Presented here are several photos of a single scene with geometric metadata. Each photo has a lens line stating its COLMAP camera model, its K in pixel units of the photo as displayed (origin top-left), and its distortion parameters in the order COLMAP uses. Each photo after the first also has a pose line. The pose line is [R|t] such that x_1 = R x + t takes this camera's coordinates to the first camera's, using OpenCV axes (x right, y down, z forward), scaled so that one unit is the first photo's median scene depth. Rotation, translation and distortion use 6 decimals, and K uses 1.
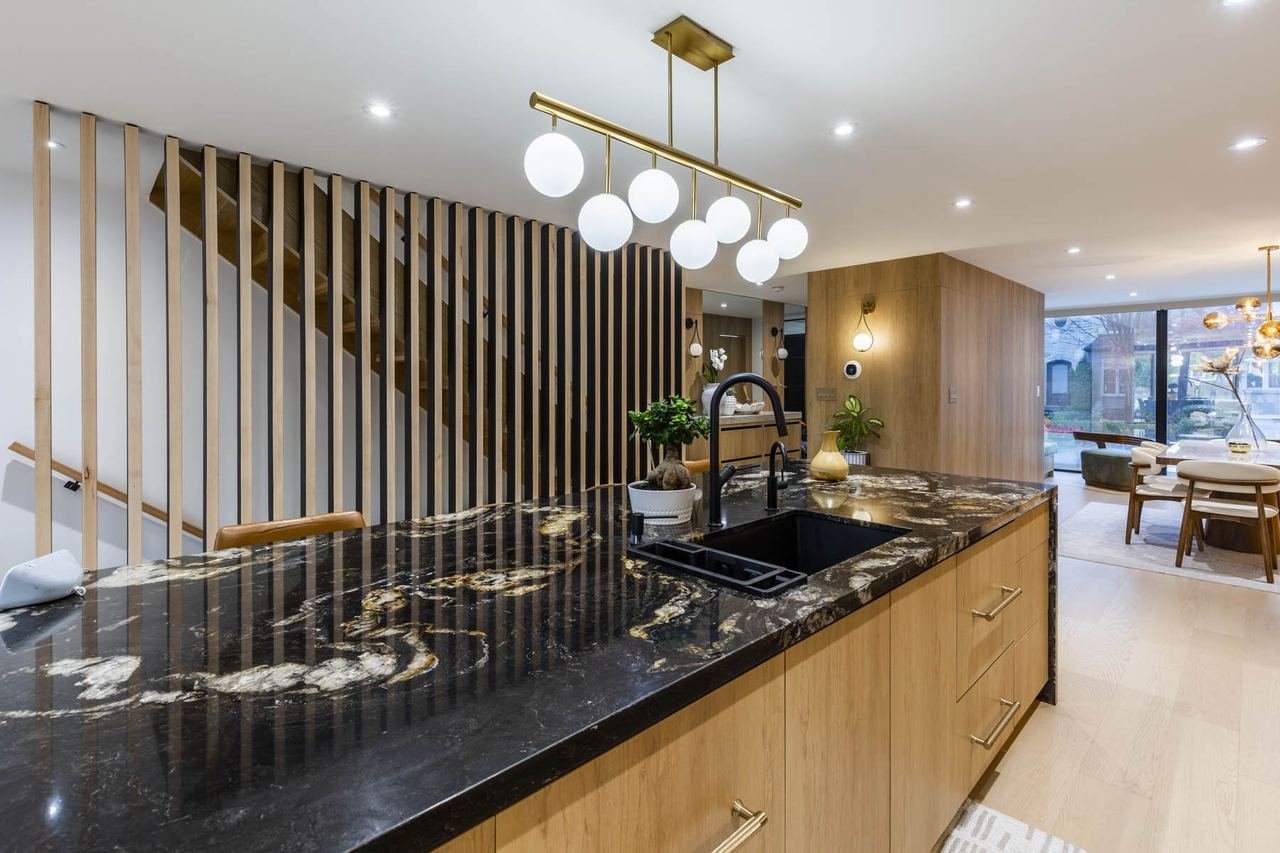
lens RADIAL K [[580.6, 0, 637.9], [0, 580.6, 418.3], [0, 0, 1]] dist [0.015975, -0.008987]
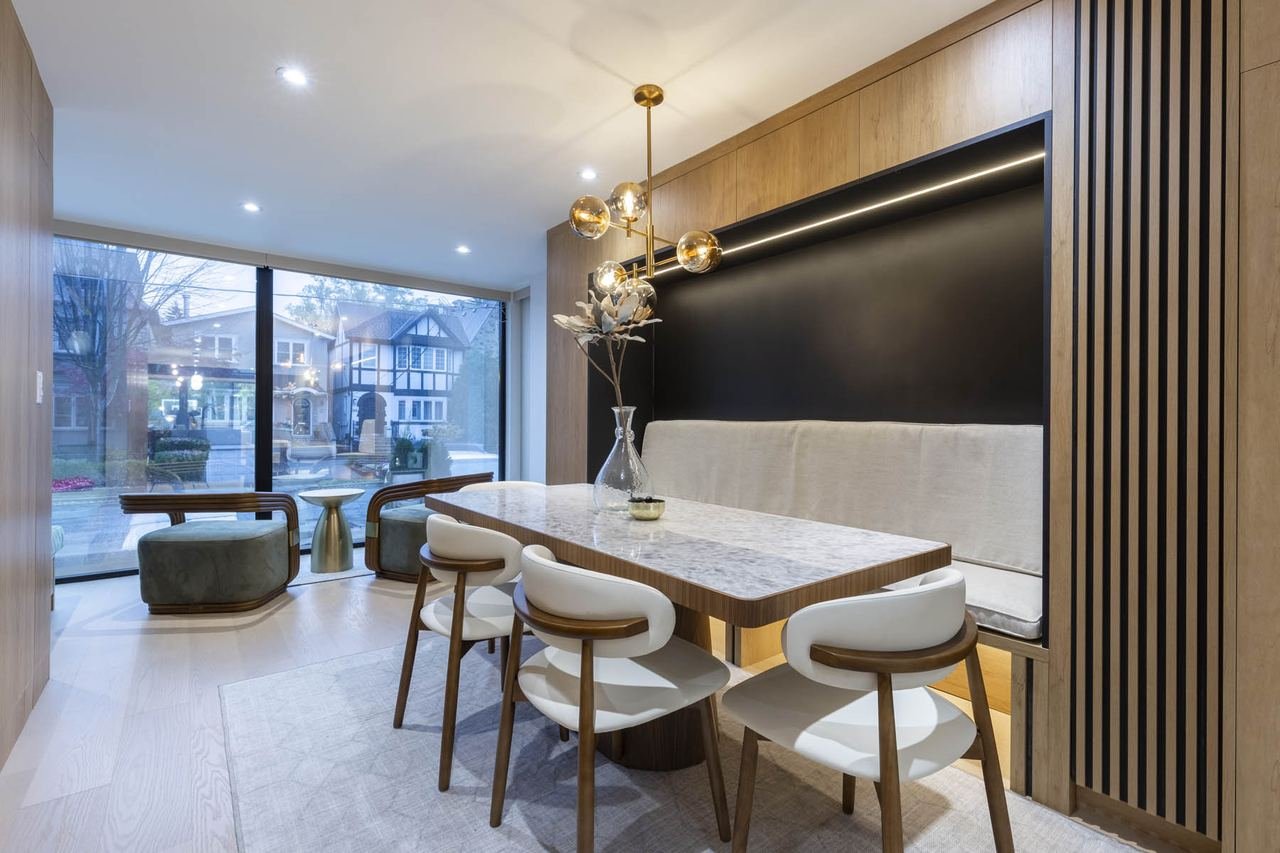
lens RADIAL K [[576.5, 0, 637.4], [0, 576.5, 424.1], [0, 0, 1]] dist [0.011552, -0.001036]
pose [[0.094159, -0.000916, 0.995557, 0.354481], [0.050529, 0.998715, -0.003860, -0.009971], [-0.994274, 0.050668, 0.094084, 0.576011]]
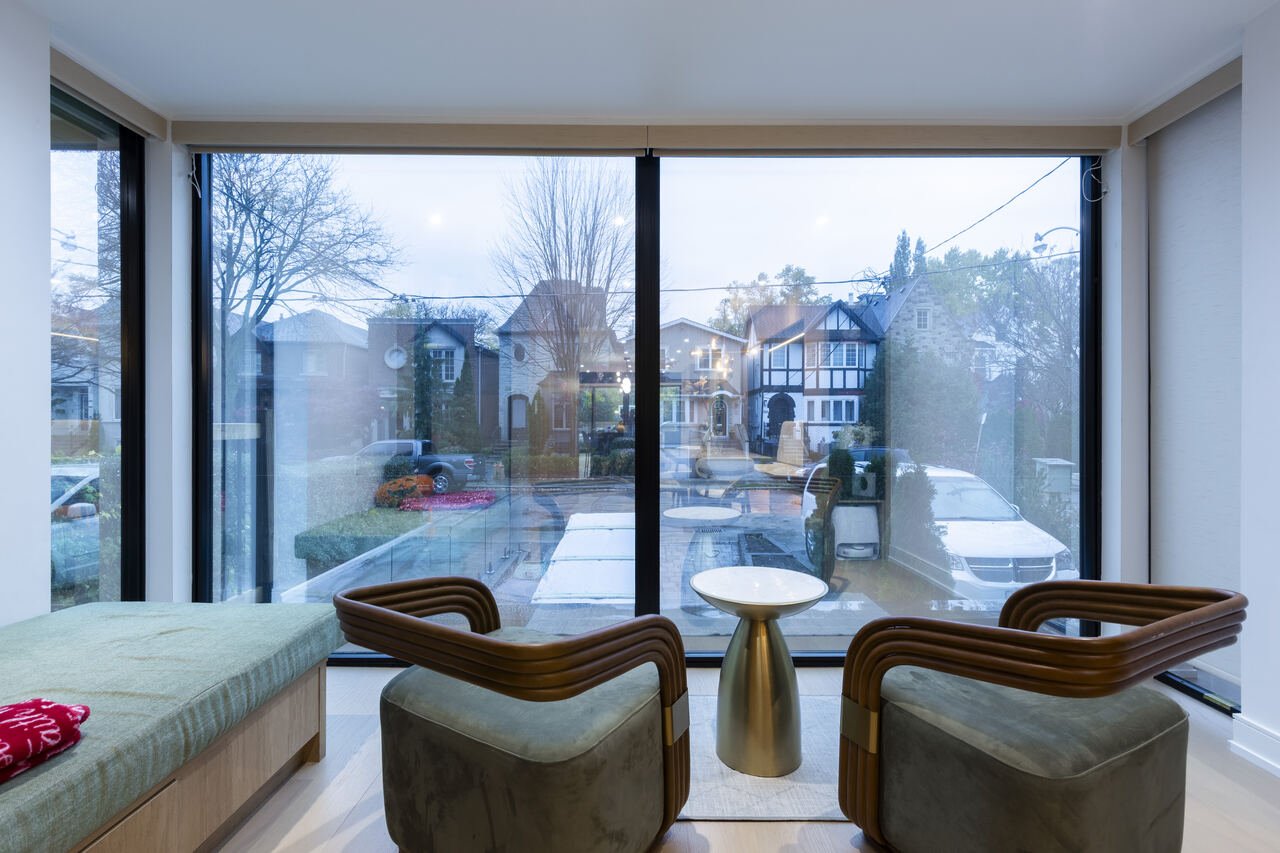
lens RADIAL K [[580.6, 0, 637.9], [0, 580.6, 418.3], [0, 0, 1]] dist [0.015975, -0.008987]
pose [[0.689700, 0.007202, 0.724059, 0.642963], [0.038413, 0.998179, -0.046519, -0.021936], [-0.723076, 0.059898, 0.688167, 0.770420]]
